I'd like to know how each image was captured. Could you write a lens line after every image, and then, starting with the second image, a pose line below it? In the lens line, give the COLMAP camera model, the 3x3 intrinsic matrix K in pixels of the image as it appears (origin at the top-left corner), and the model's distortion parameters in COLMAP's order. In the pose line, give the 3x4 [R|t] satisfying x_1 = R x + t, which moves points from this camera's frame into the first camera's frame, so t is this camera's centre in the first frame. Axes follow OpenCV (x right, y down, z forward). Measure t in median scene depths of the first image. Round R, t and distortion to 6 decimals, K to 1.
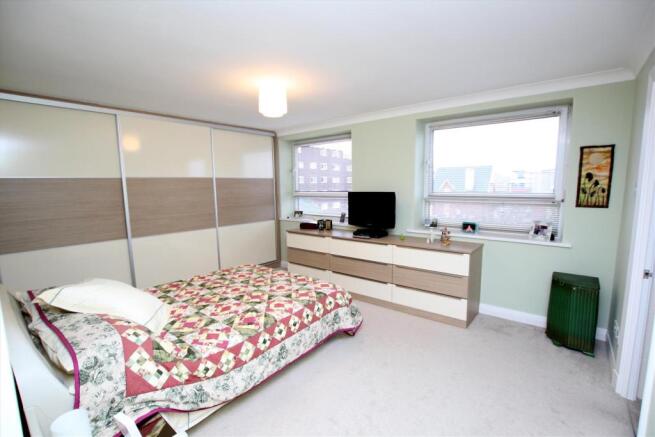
lens RADIAL K [[302.5, 0, 326.4], [0, 302.5, 221.0], [0, 0, 1]] dist [-0.027510, 0.000125]
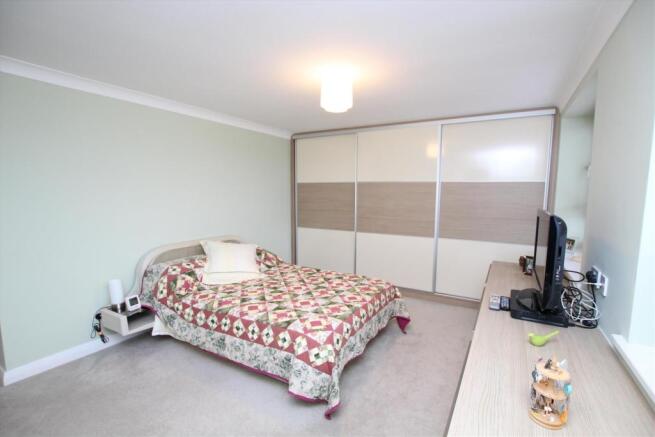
lens RADIAL K [[302.5, 0, 327.6], [0, 302.5, 218.7], [0, 0, 1]] dist [-0.027510, 0.000125]
pose [[0.156929, 0.109681, -0.981501, 0.792158], [-0.124999, 0.988028, 0.090425, -0.132761], [0.979668, 0.108496, 0.168760, 0.964753]]
